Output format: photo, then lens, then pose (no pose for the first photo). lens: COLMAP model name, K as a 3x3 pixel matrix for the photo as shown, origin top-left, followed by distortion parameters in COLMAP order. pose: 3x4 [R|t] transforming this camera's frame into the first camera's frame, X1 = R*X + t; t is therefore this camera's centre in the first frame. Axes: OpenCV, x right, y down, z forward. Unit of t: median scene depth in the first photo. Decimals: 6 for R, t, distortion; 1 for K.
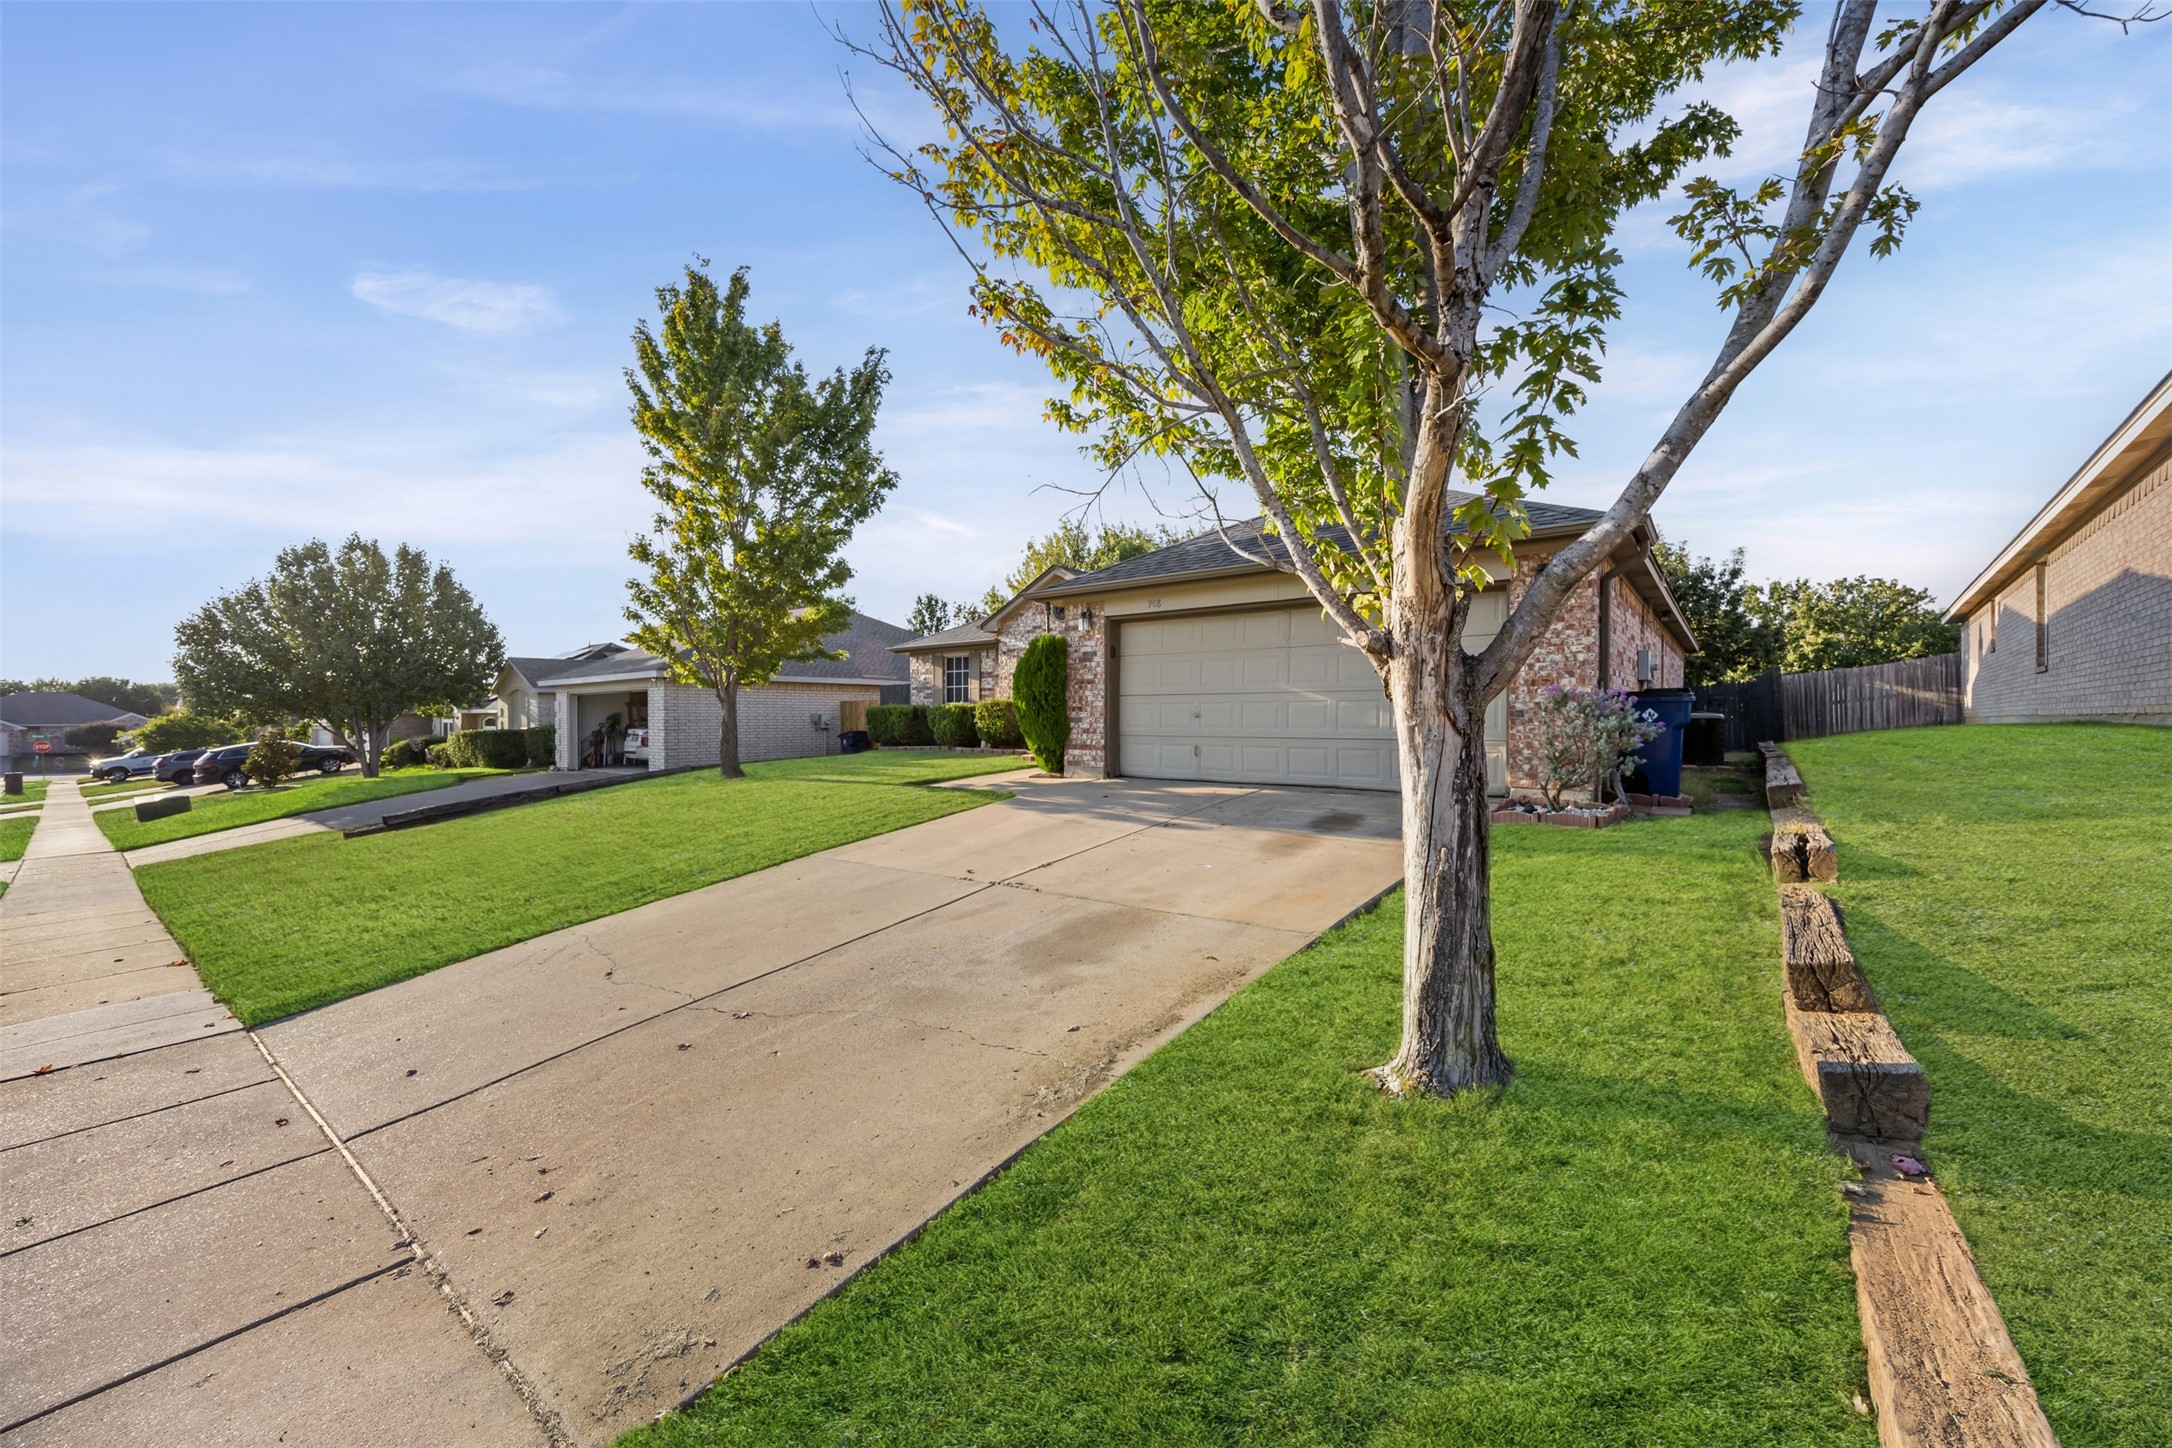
lens RADIAL K [[833.1, 0, 1070.1], [0, 833.1, 722.7], [0, 0, 1]] dist [-0.002957, 0.000336]
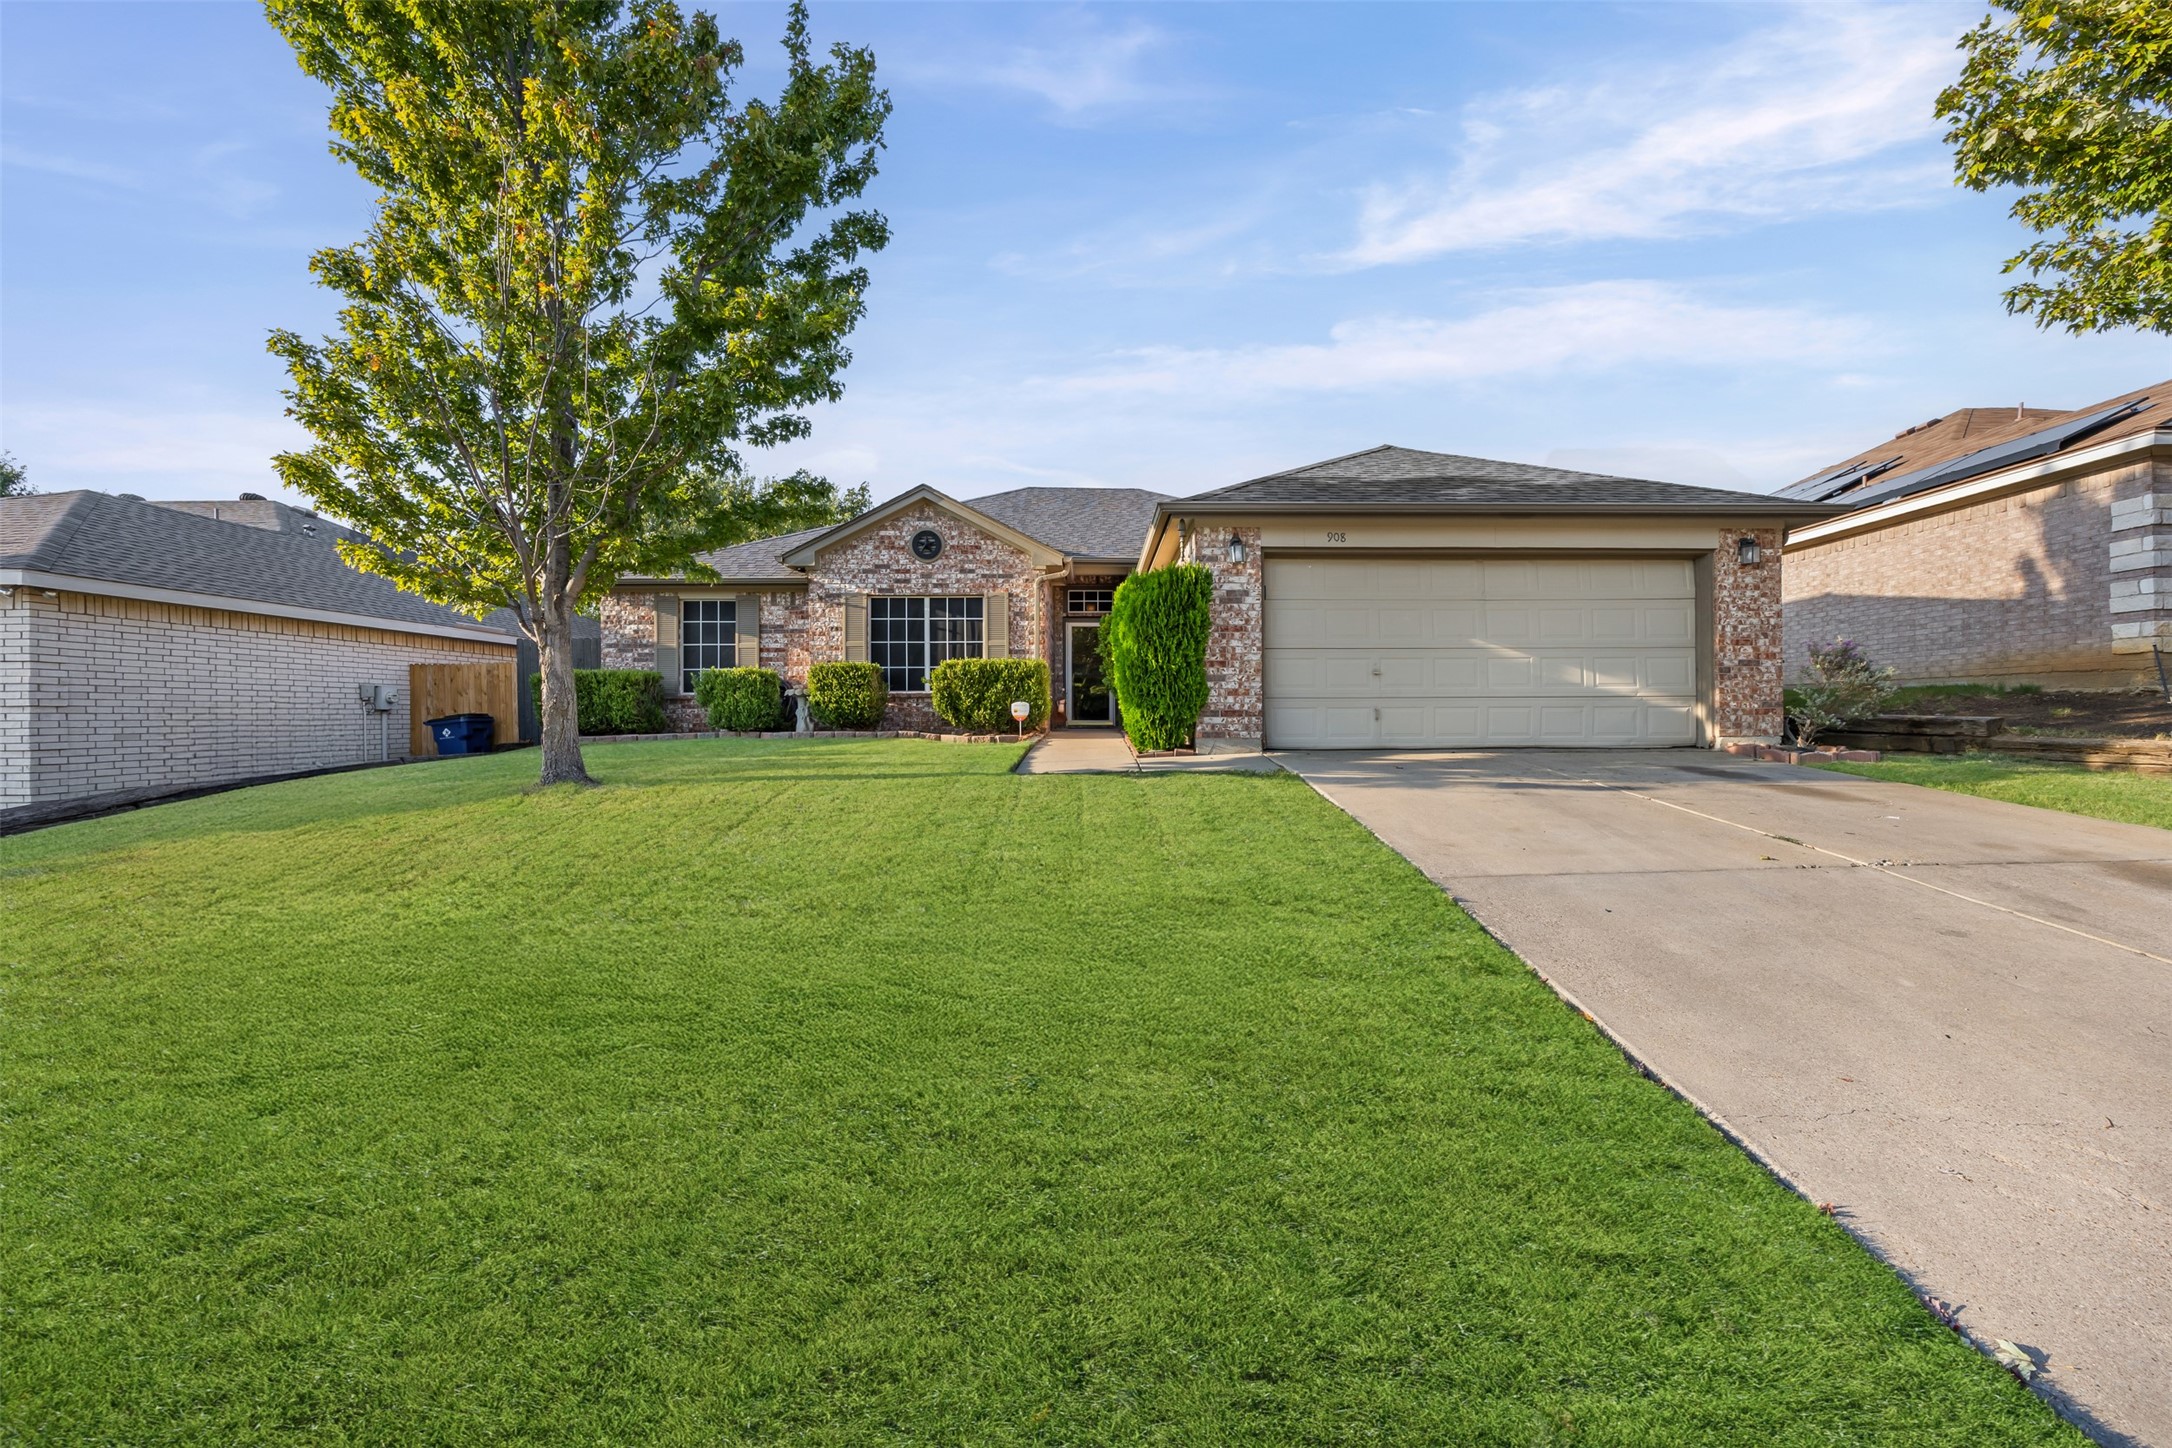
lens RADIAL K [[833.1, 0, 1119.6], [0, 833.1, 713.7], [0, 0, 1]] dist [-0.002957, 0.000336]
pose [[0.754708, -0.001378, 0.656059, -0.562781], [0.008768, 0.999930, -0.007985, 0.034618], [-0.656002, 0.011779, 0.754667, 0.488034]]
